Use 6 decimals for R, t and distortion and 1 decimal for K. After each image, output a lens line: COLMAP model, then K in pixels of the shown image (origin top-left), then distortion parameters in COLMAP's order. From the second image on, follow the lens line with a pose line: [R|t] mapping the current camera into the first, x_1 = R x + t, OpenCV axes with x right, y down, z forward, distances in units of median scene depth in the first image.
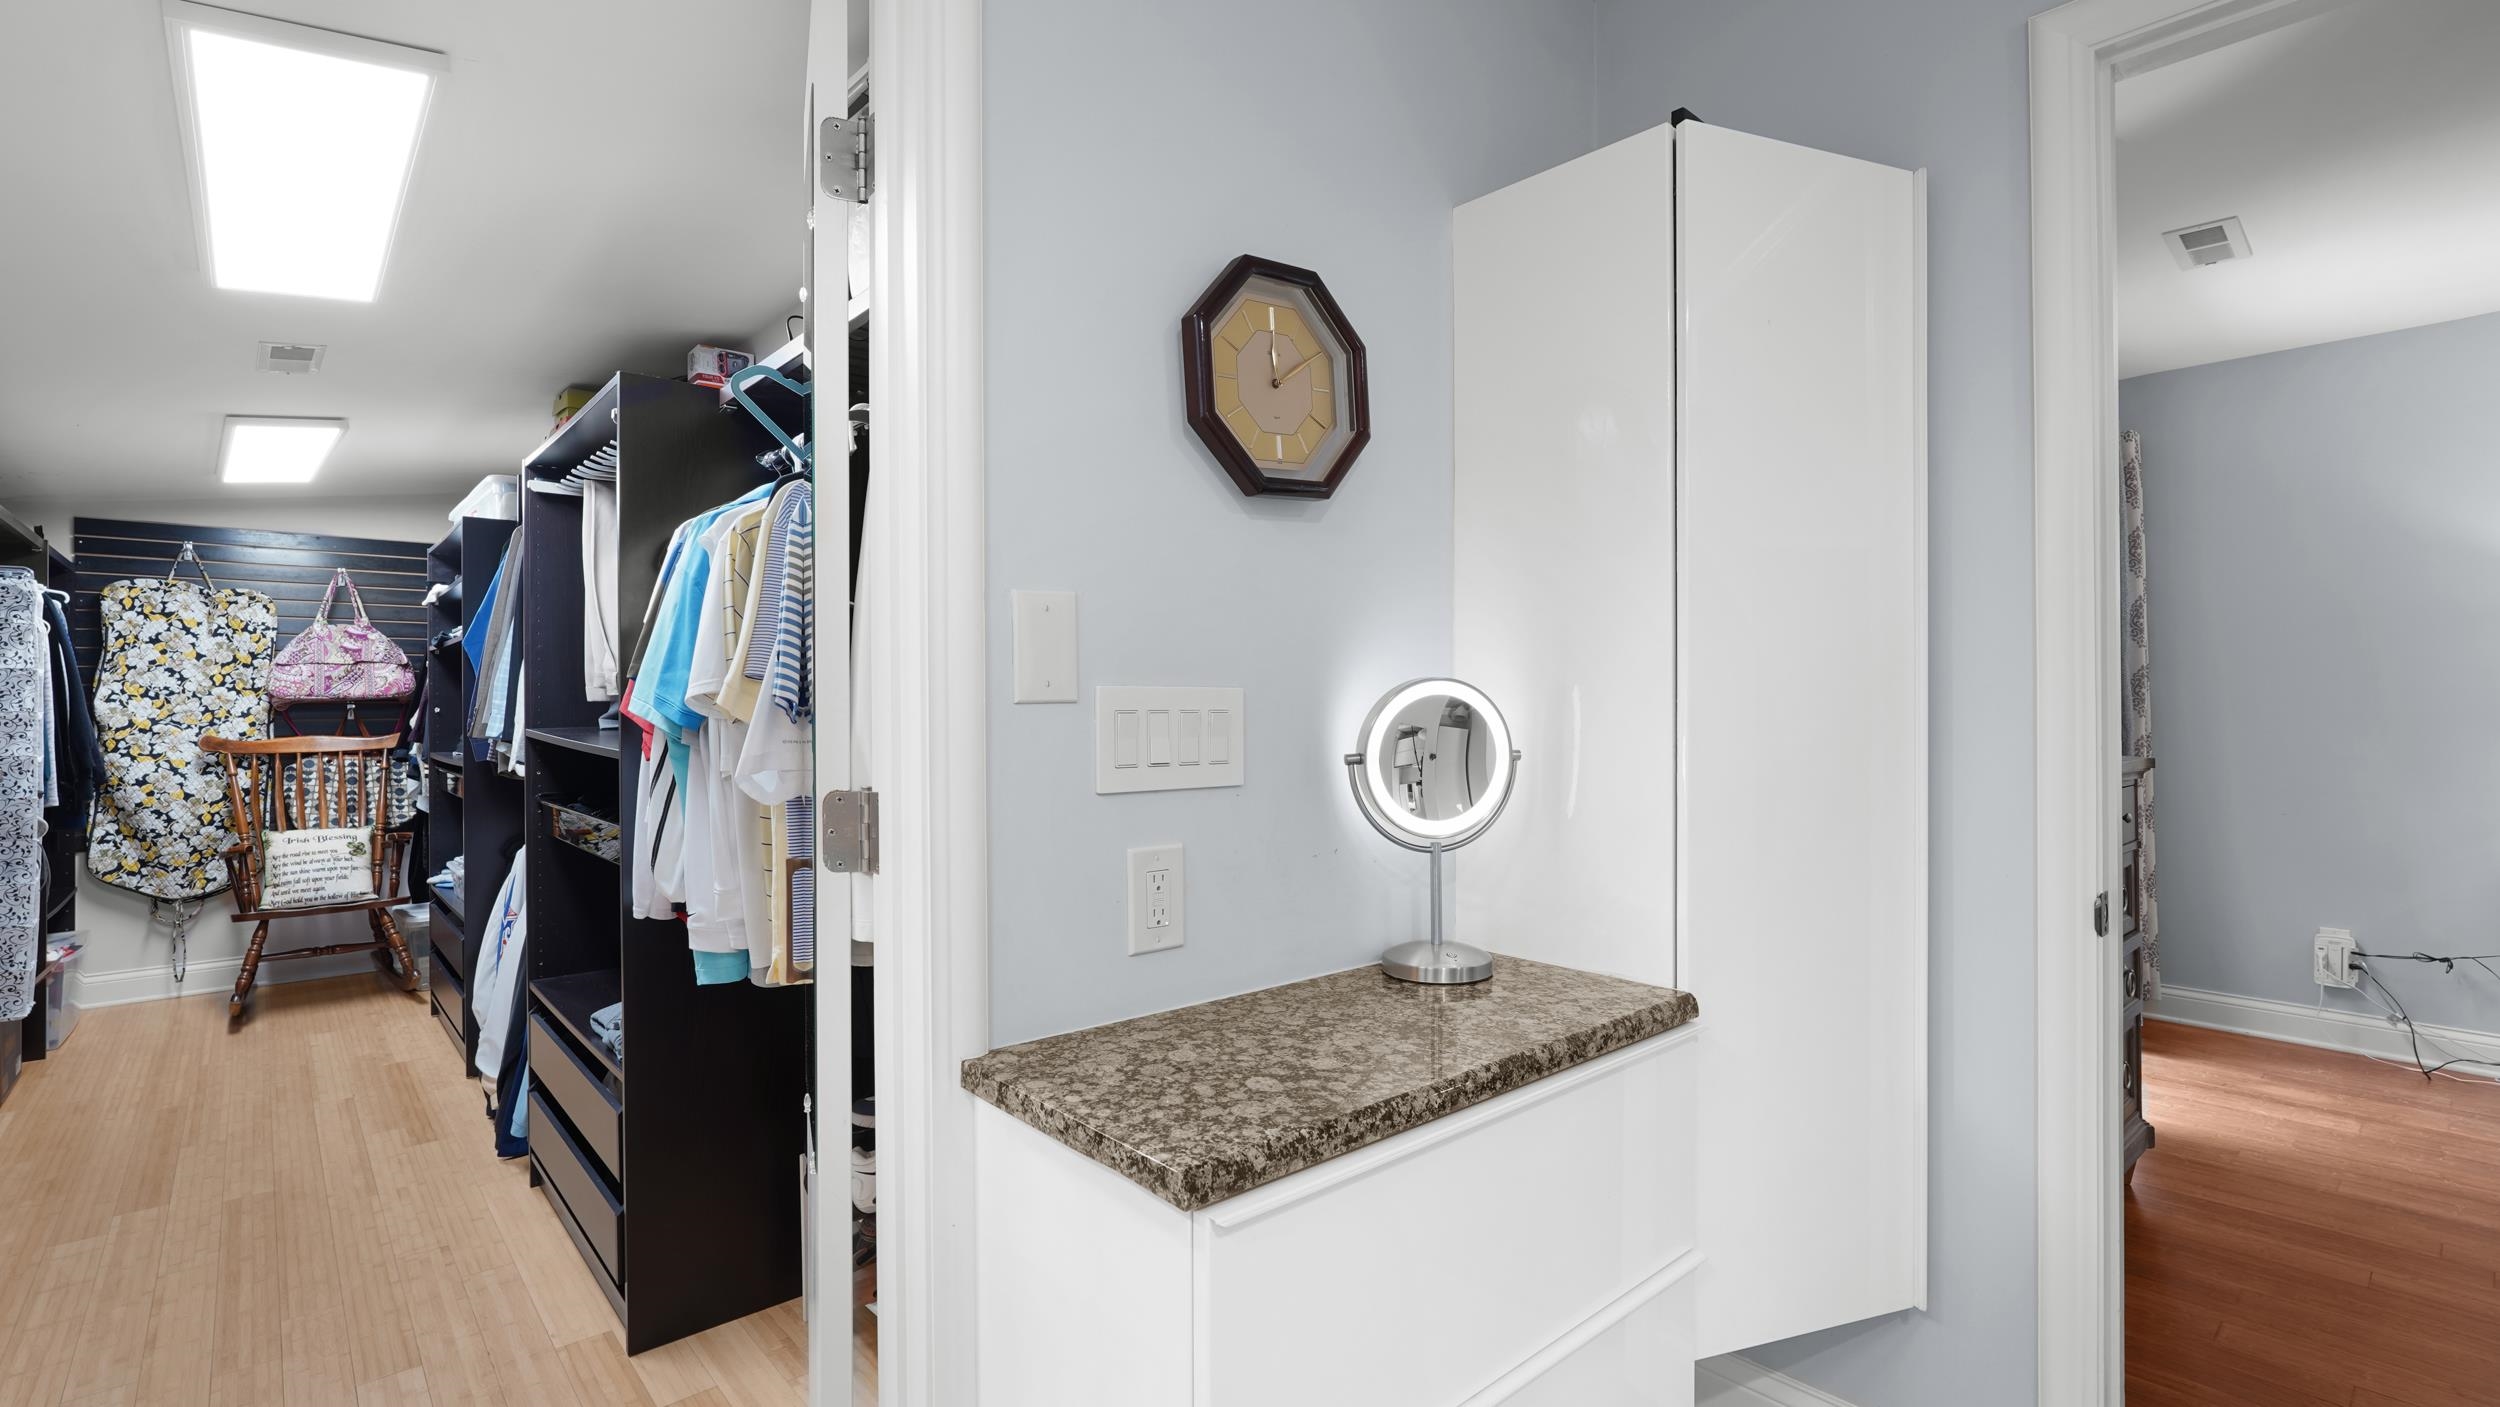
lens RADIAL K [[1142.9, 0, 1261.9], [0, 1142.9, 712.7], [0, 0, 1]] dist [-0.010558, 0.000266]
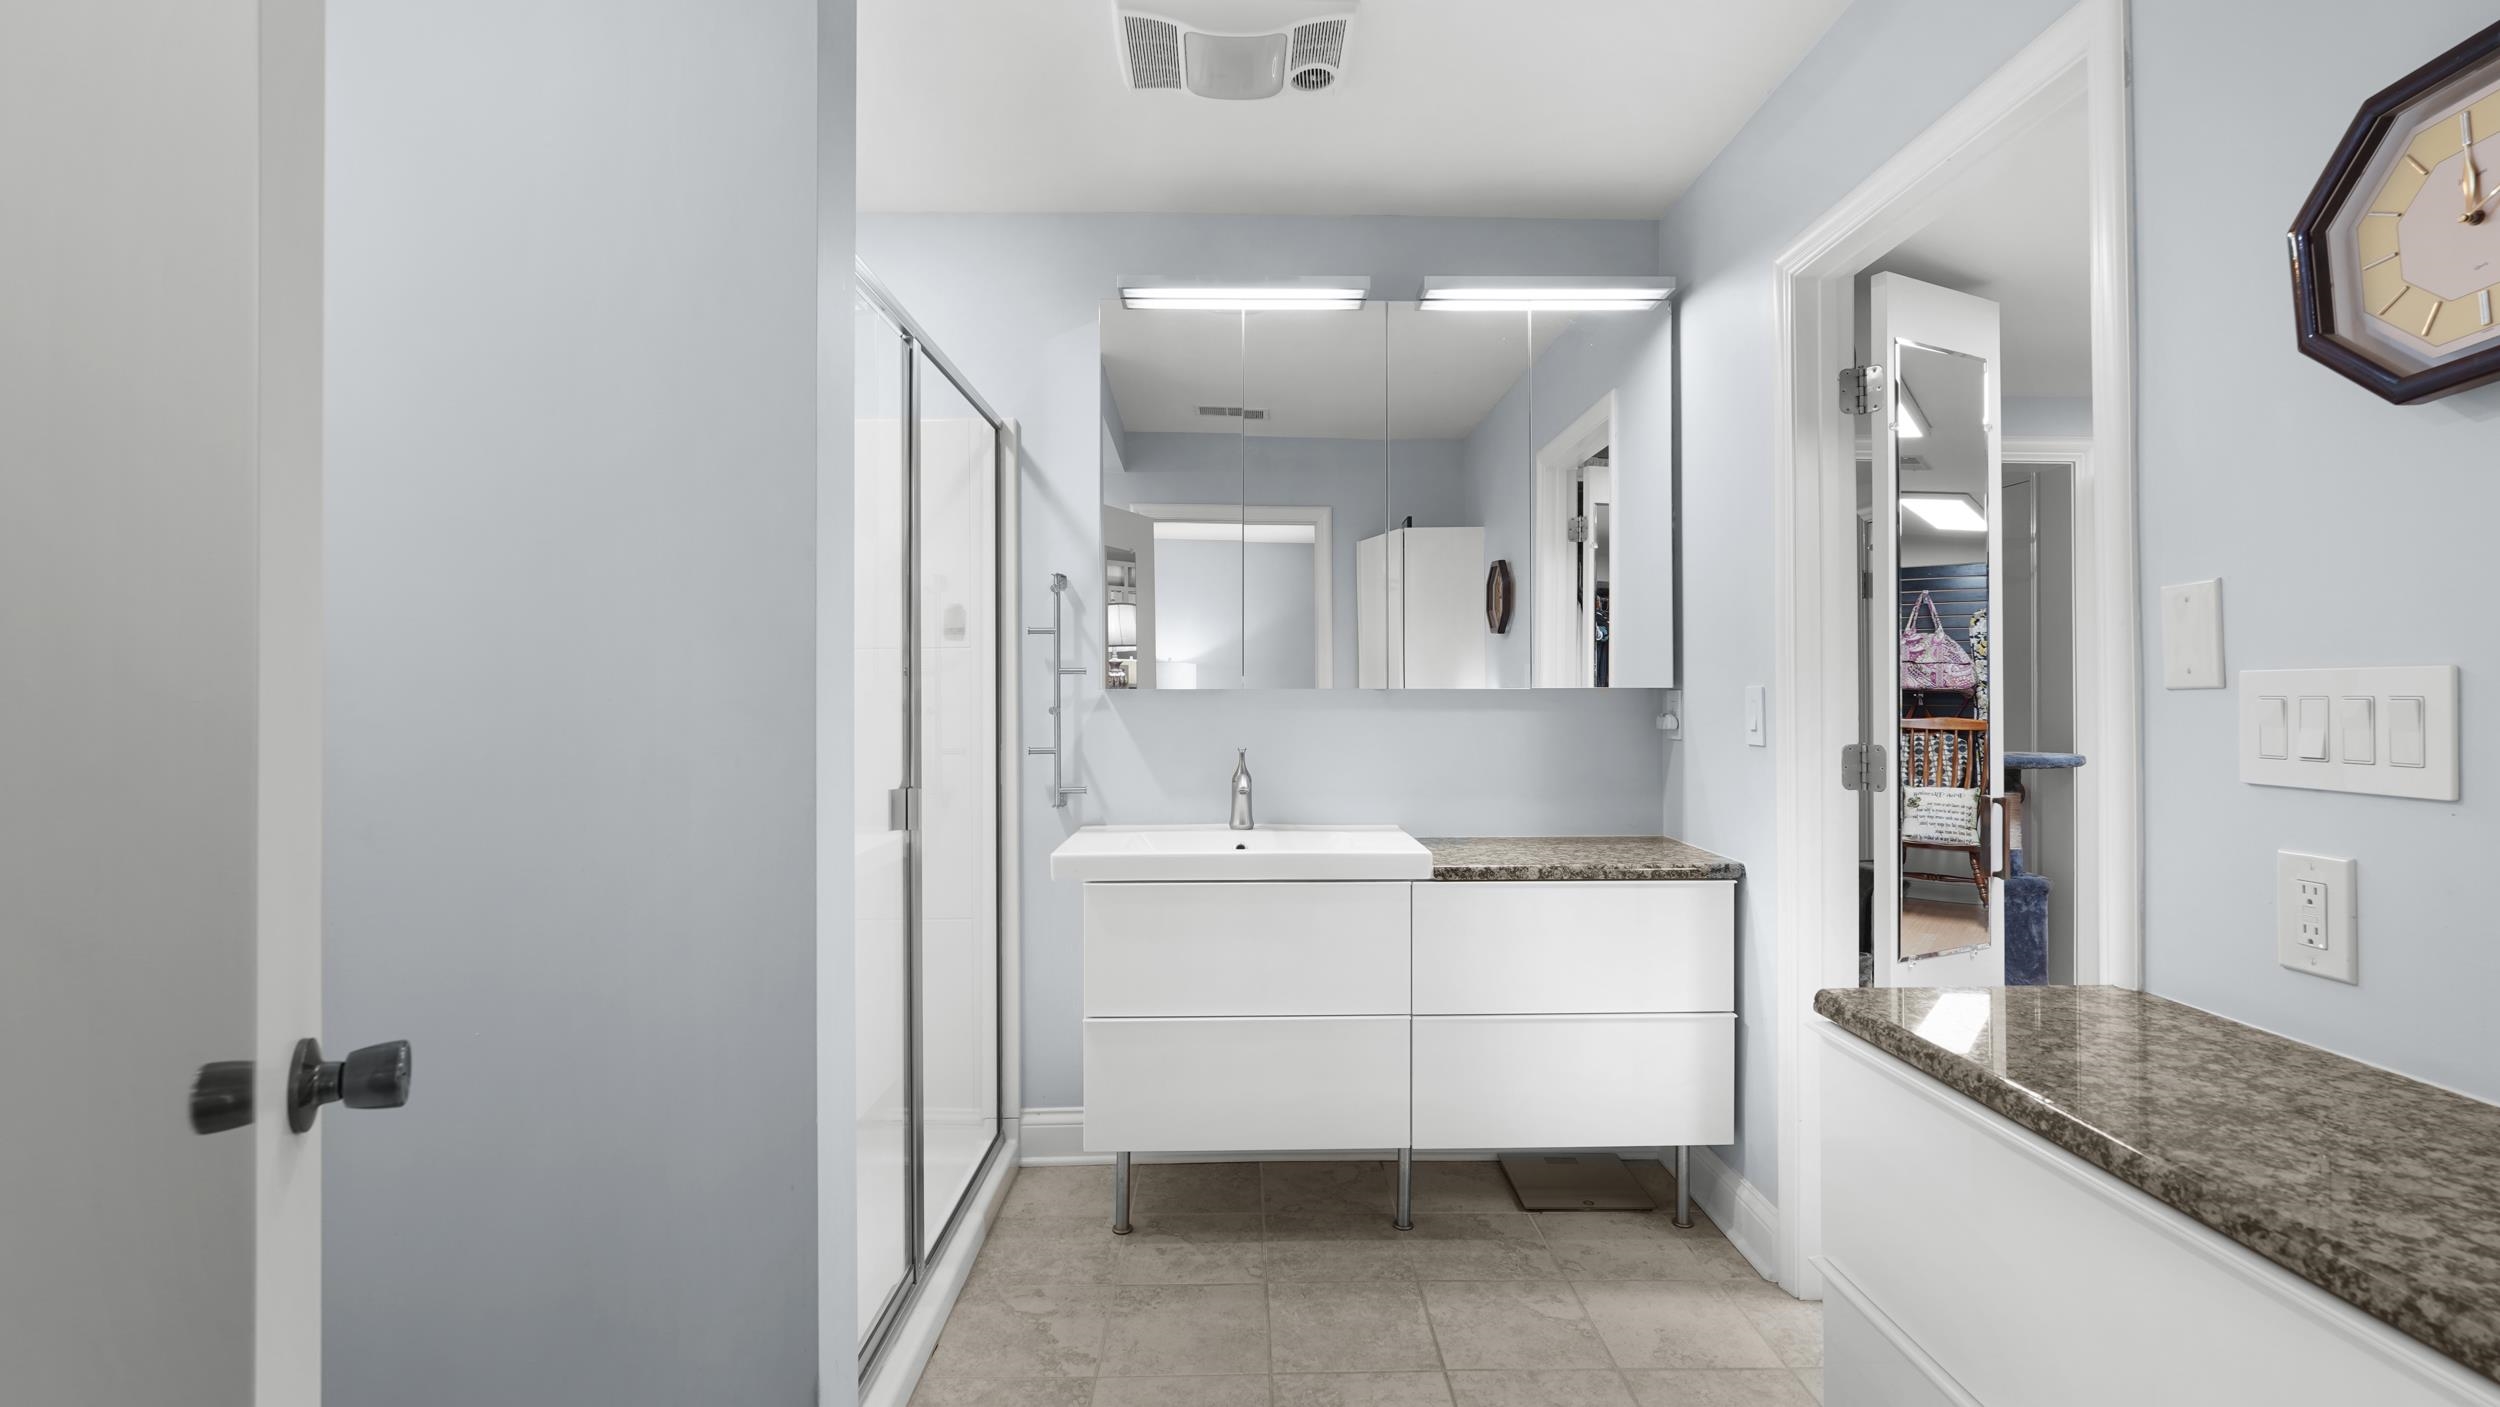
lens RADIAL K [[1142.9, 0, 1252.8], [0, 1142.9, 699.7], [0, 0, 1]] dist [-0.010558, 0.000266]
pose [[-0.659568, 0.006083, -0.751620, 1.099505], [0.002351, 0.999979, 0.006031, -0.006844], [0.751641, 0.002211, -0.659568, 0.973697]]
